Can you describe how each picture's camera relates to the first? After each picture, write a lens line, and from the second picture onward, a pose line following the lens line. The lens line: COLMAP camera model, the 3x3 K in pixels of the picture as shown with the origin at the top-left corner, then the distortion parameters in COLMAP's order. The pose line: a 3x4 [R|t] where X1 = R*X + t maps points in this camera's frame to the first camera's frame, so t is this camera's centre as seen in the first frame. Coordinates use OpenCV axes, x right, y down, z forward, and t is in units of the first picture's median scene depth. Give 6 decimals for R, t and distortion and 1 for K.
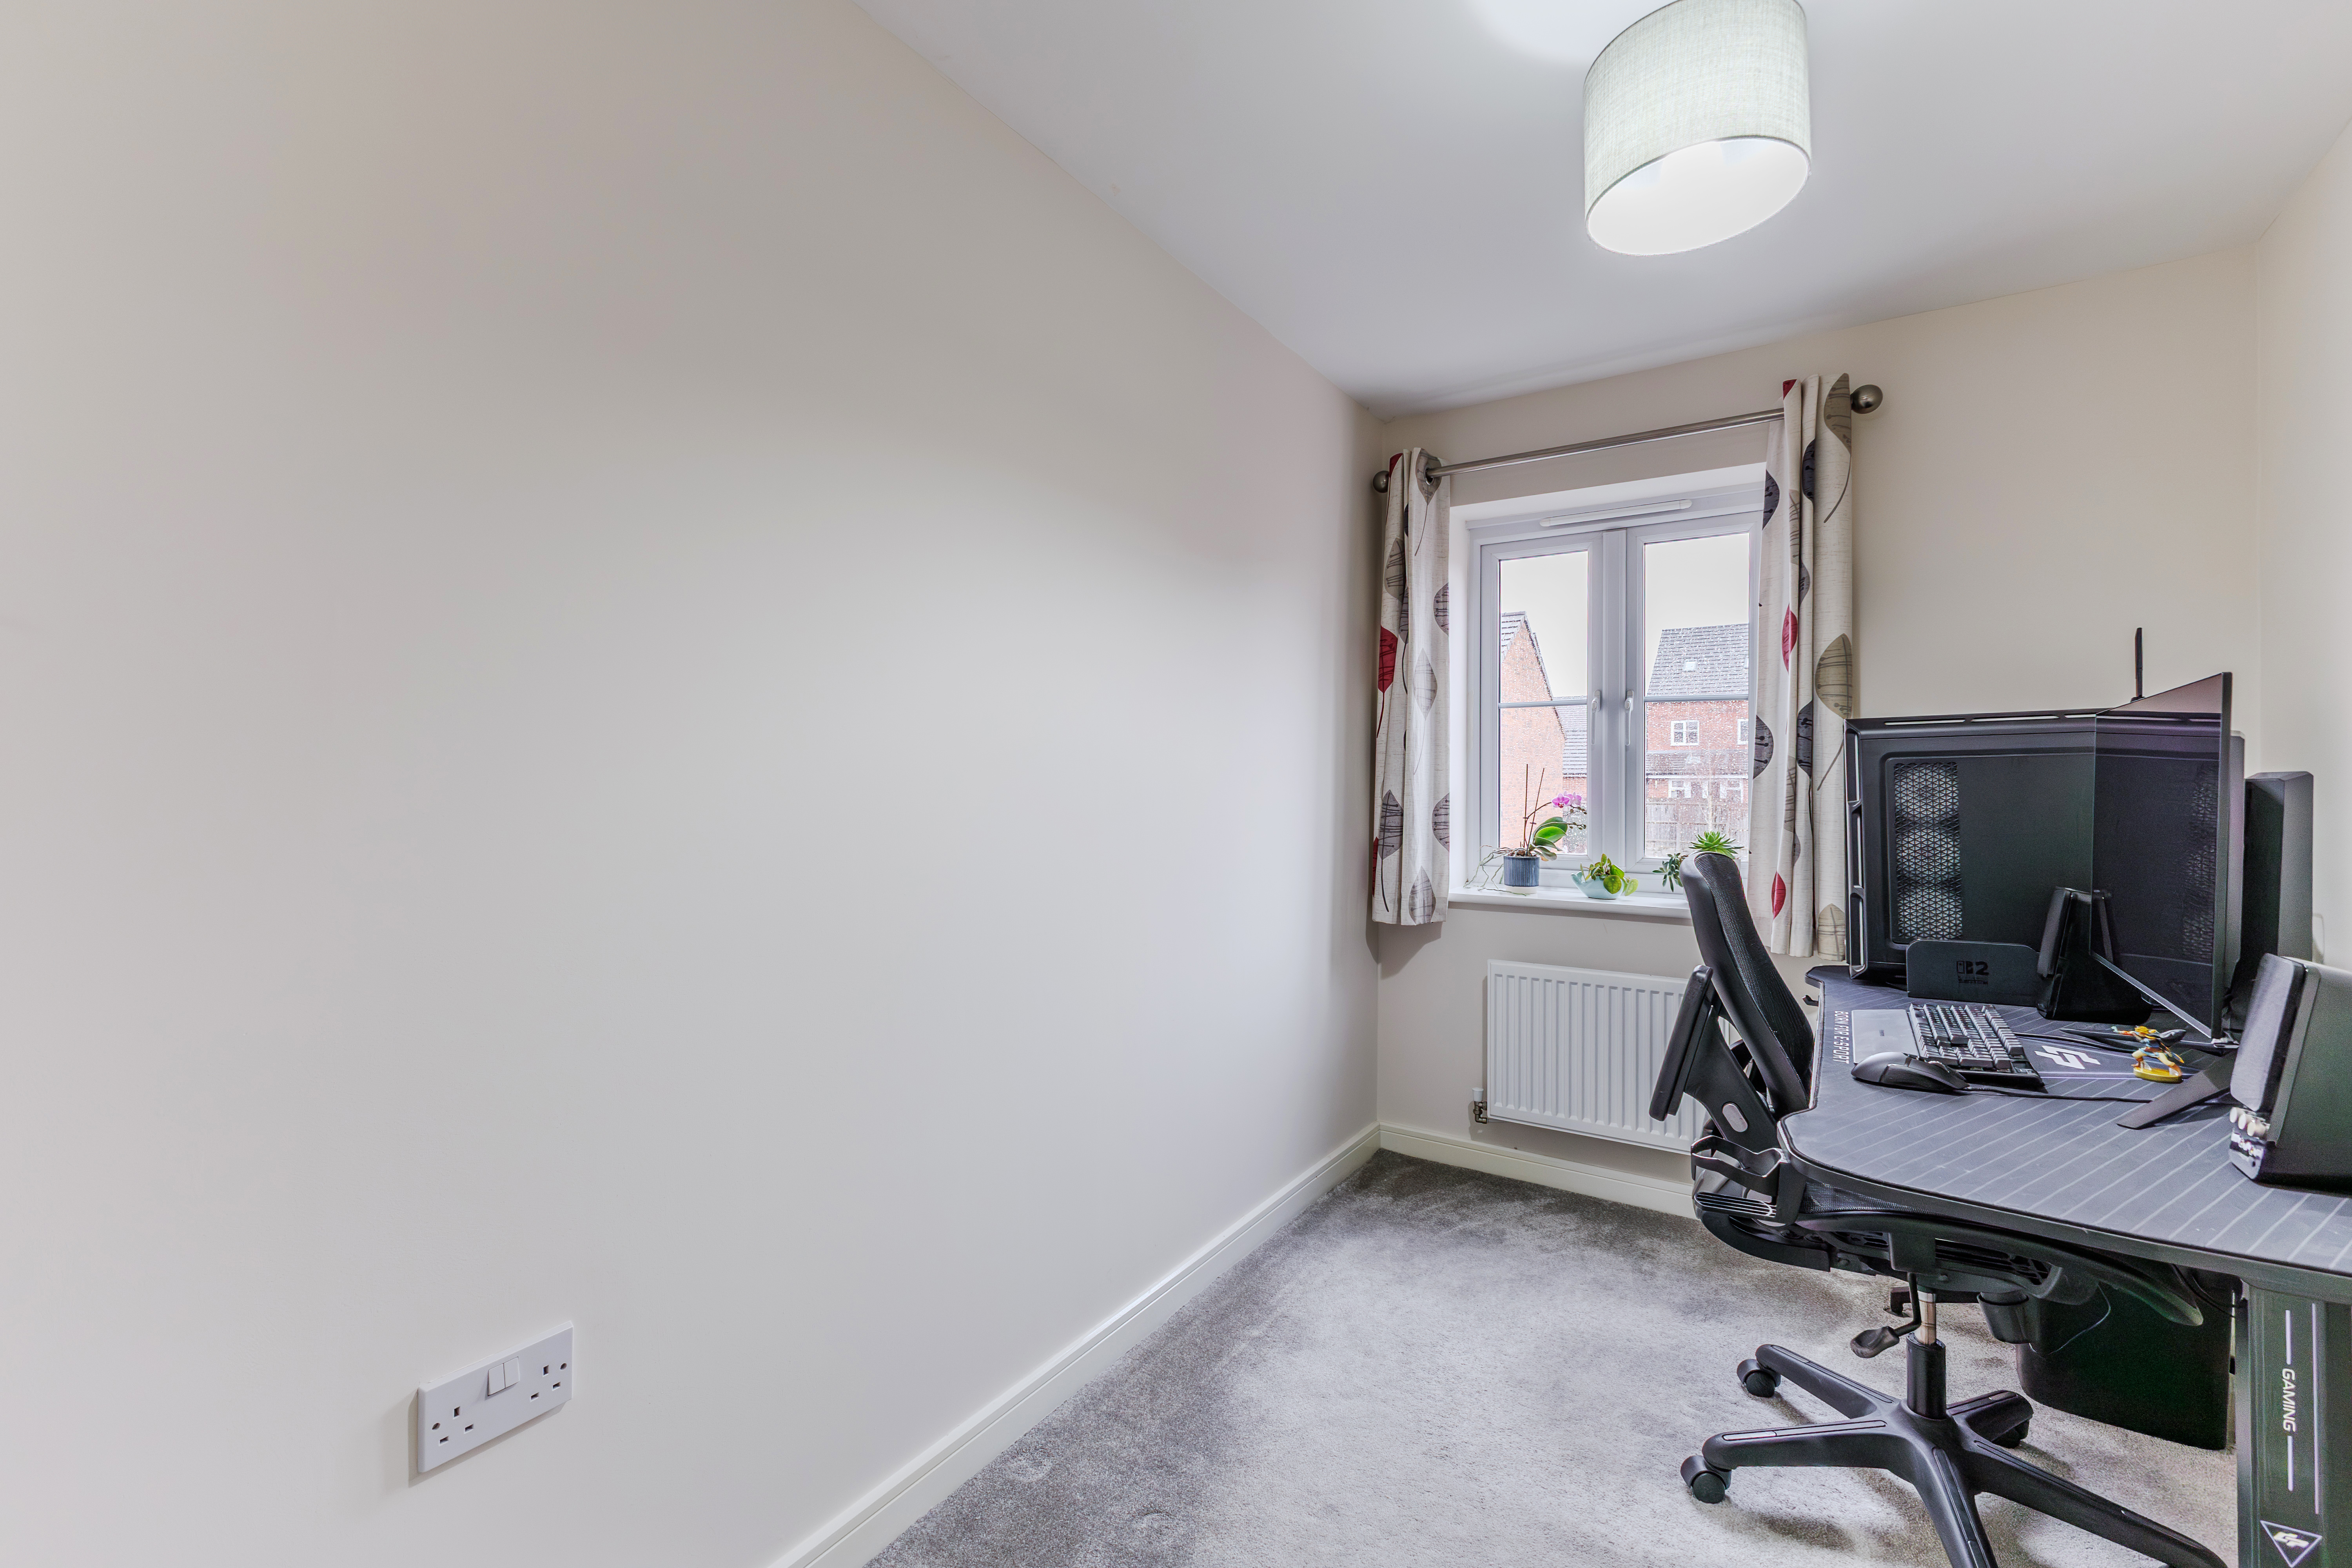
lens RADIAL K [[1010.9, 0, 1183.1], [0, 1010.9, 787.8], [0, 0, 1]] dist [0.009730, -0.001812]
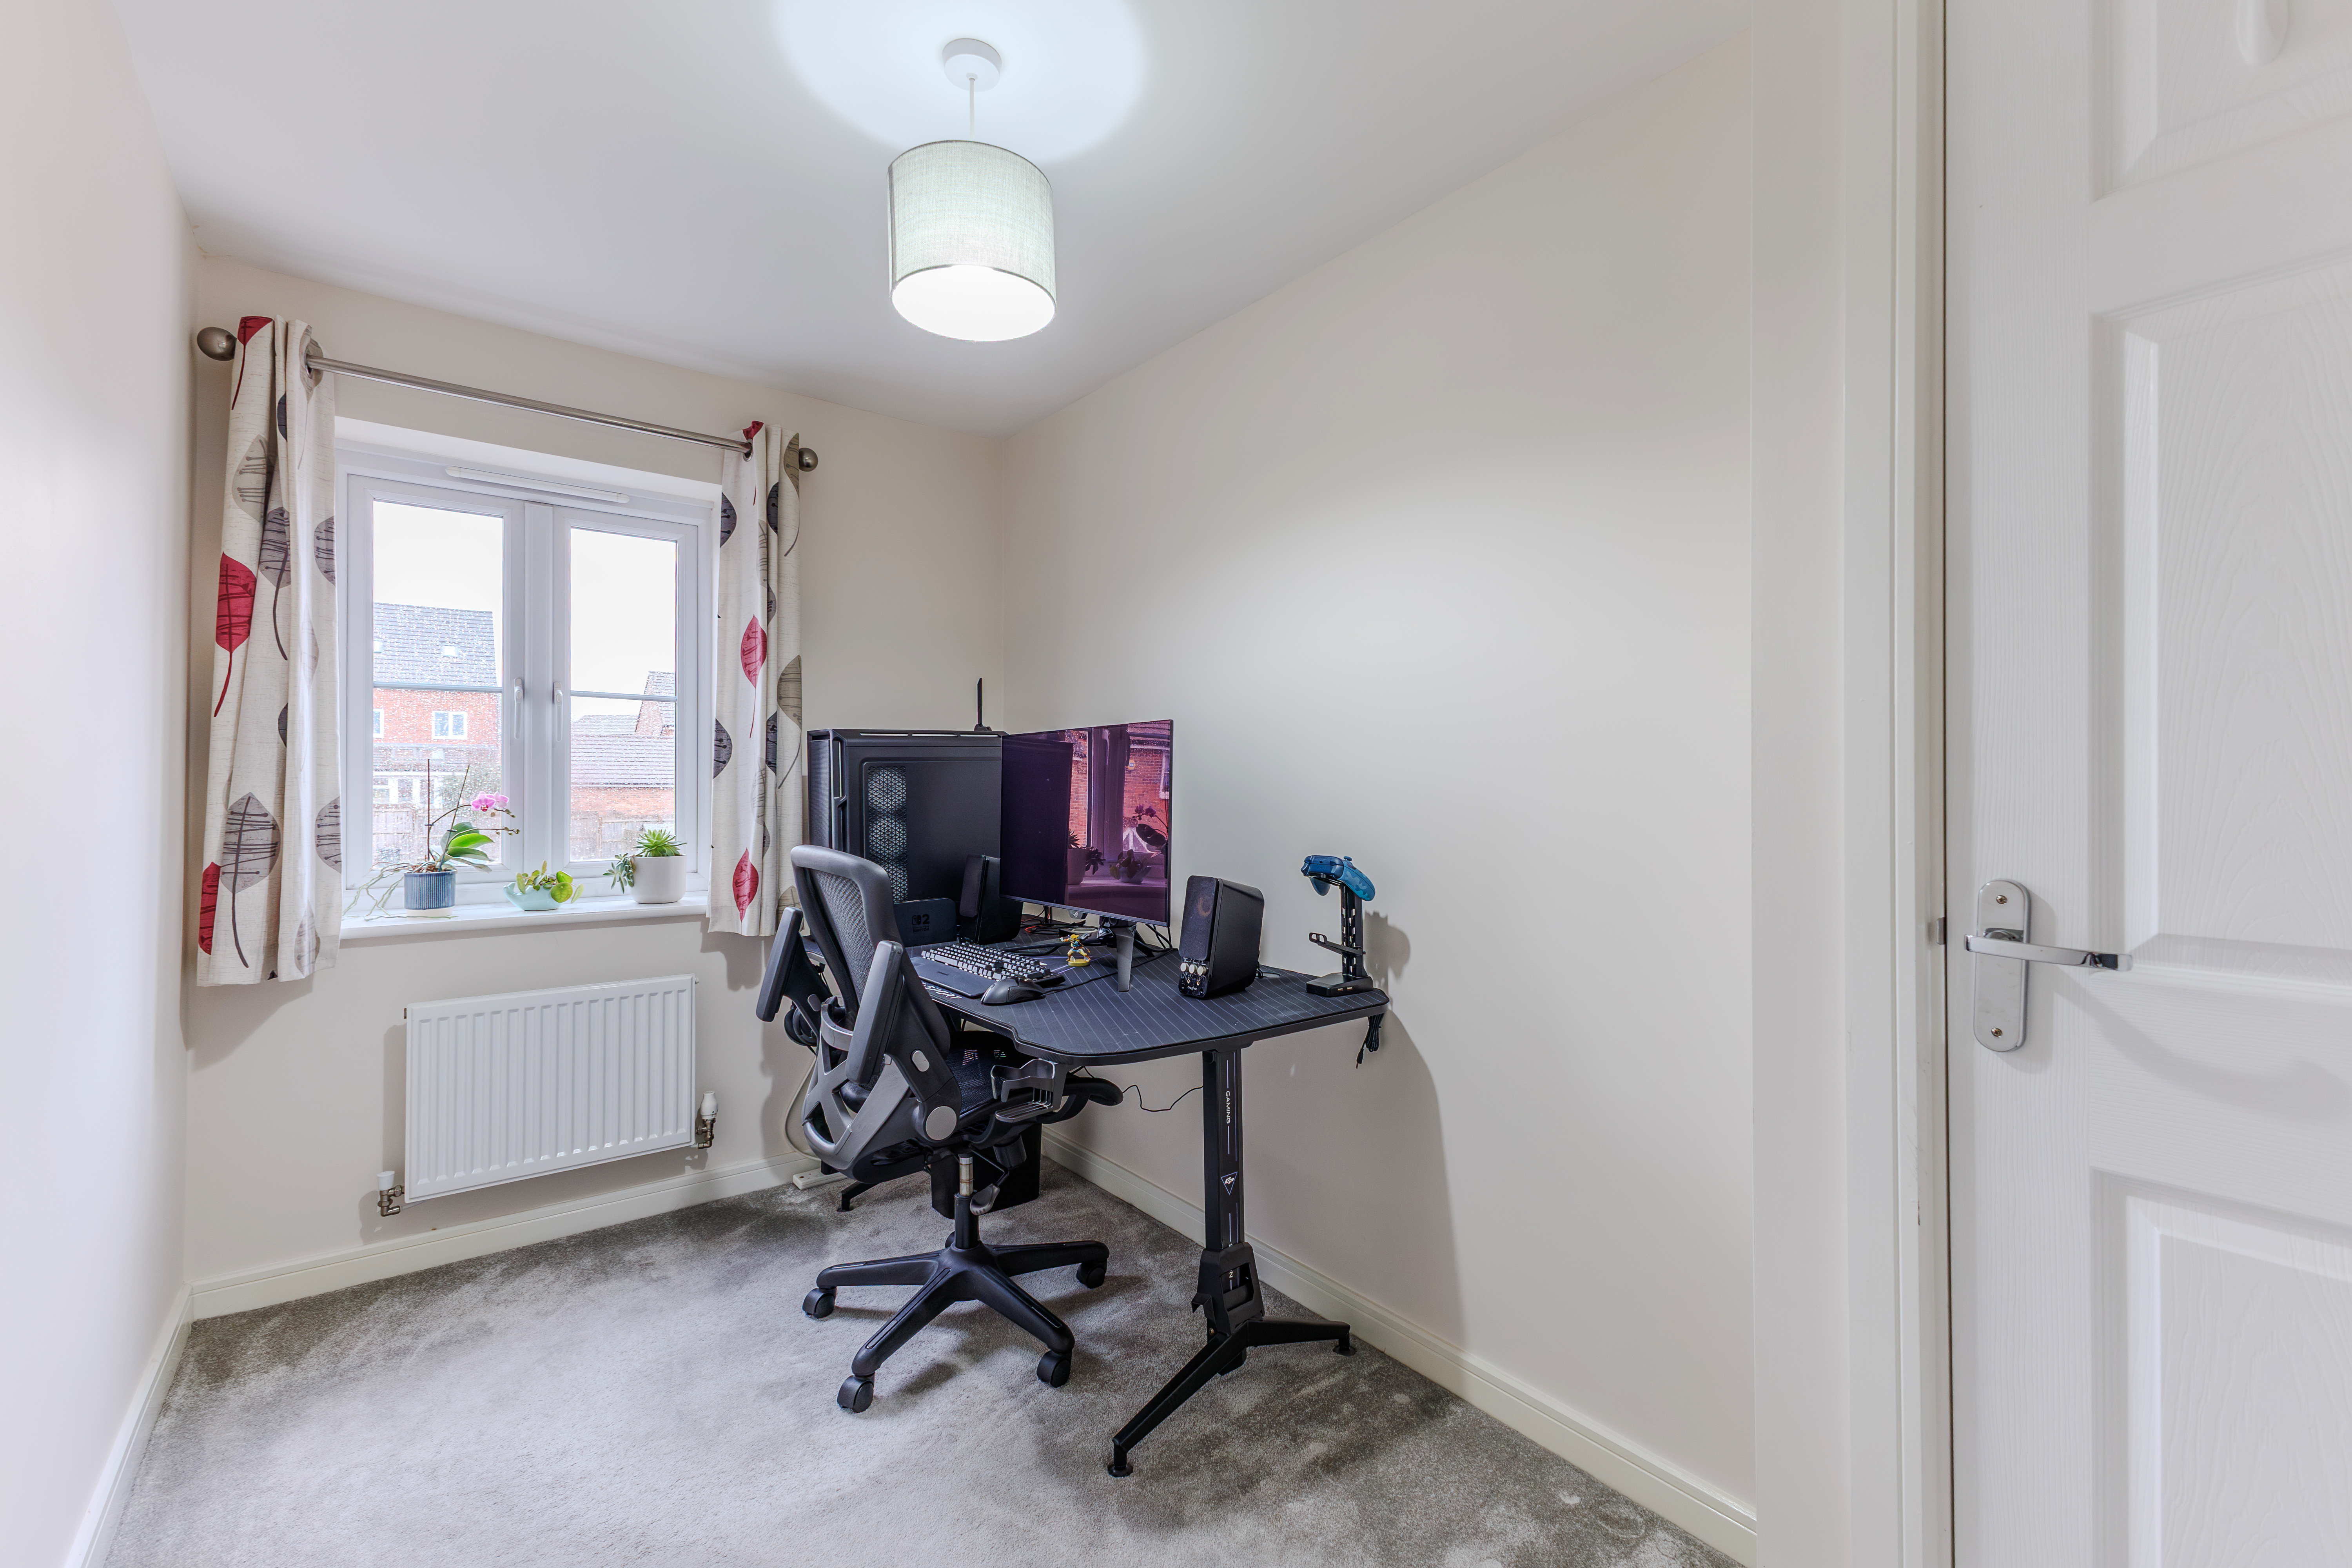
lens RADIAL K [[1010.9, 0, 1177.5], [0, 1010.9, 784.7], [0, 0, 1]] dist [0.009730, -0.001812]
pose [[0.325349, -0.006051, 0.945575, -0.290578], [0.005544, 0.999975, 0.004491, -0.003887], [-0.945578, 0.003781, 0.325374, 0.189477]]
